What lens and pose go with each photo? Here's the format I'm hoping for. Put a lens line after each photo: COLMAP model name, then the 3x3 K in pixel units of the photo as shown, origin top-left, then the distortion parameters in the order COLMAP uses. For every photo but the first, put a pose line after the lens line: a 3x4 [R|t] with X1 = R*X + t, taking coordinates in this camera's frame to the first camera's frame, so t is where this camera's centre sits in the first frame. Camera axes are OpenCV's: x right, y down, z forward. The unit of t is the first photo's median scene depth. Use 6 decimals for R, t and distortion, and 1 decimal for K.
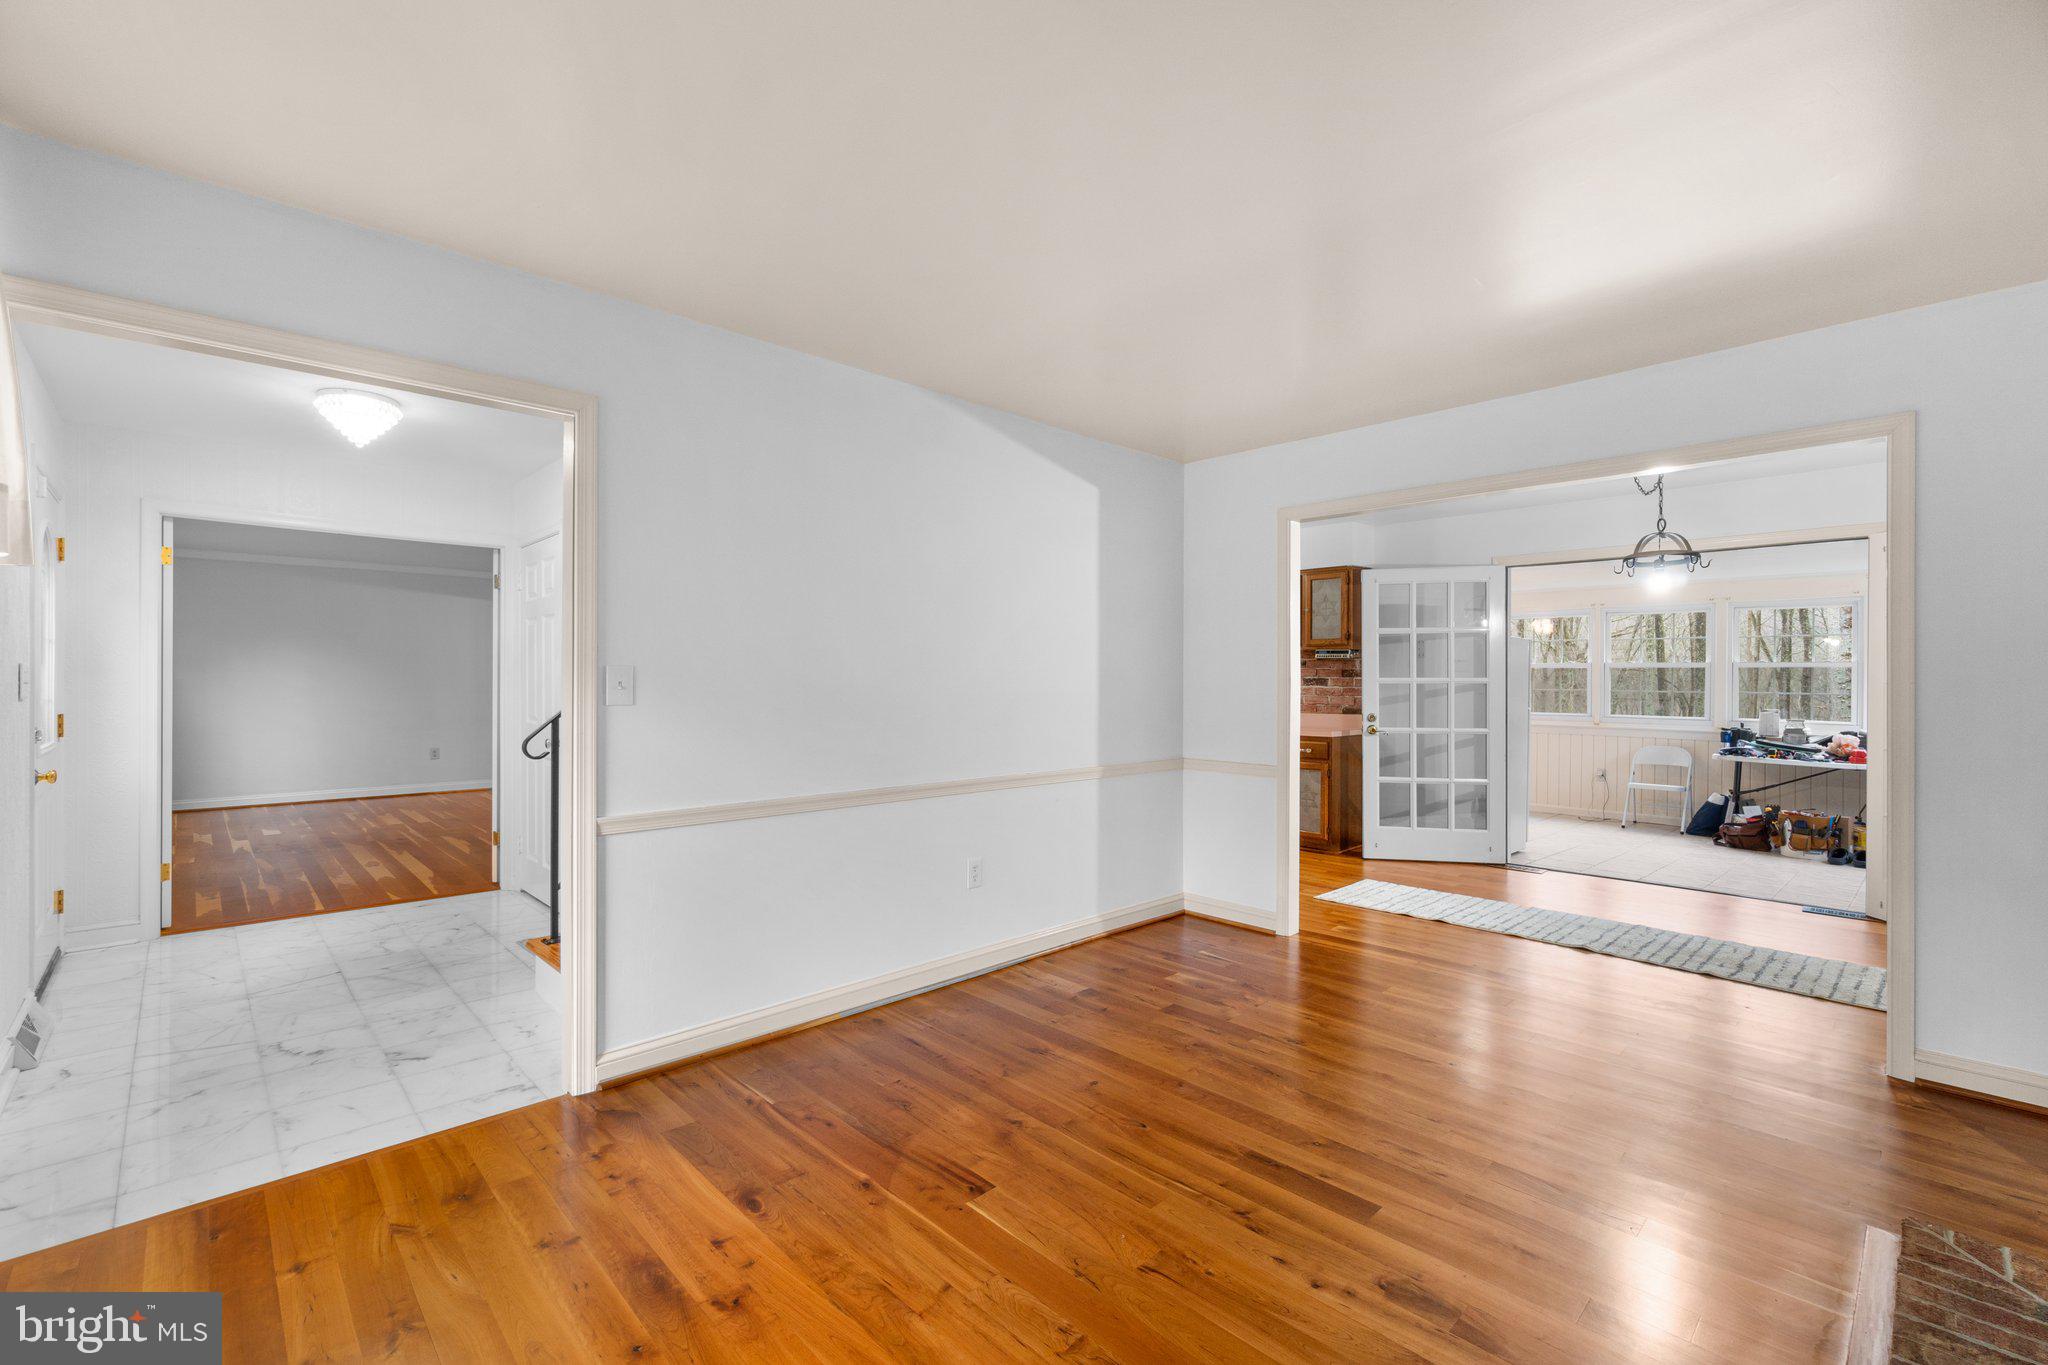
lens RADIAL K [[880.6, 0, 1019.1], [0, 880.6, 659.7], [0, 0, 1]] dist [-0.001958, -0.000052]
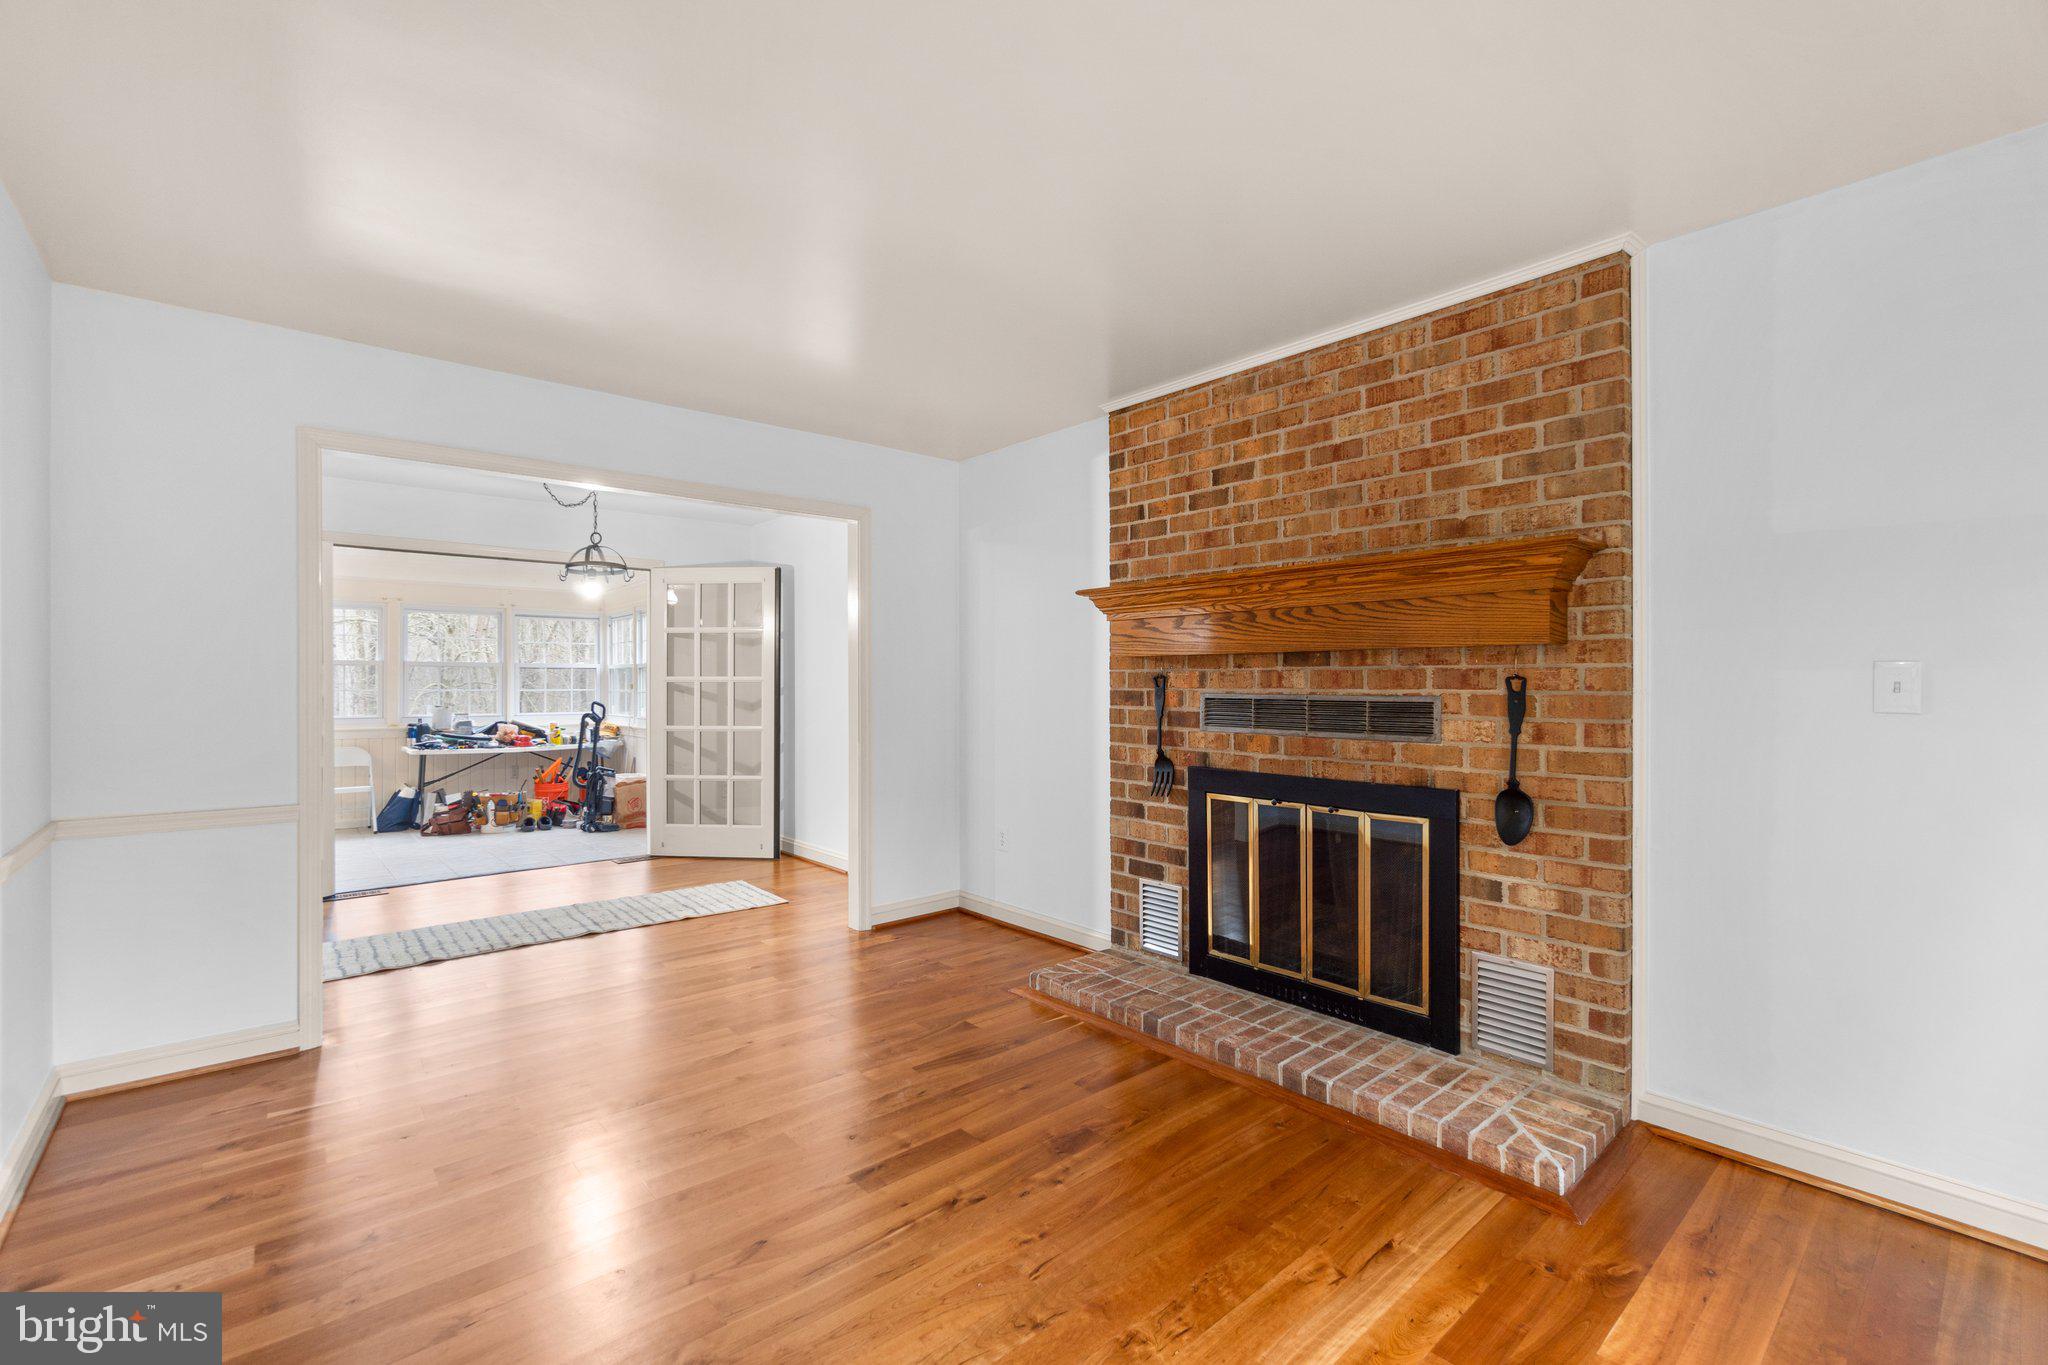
lens RADIAL K [[880.6, 0, 1019.1], [0, 880.6, 659.7], [0, 0, 1]] dist [-0.001958, -0.000052]
pose [[0.042311, 0.021753, 0.998868, -0.232007], [-0.025078, 0.999471, -0.020704, 0.005544], [-0.998790, -0.024173, 0.042834, 0.263987]]
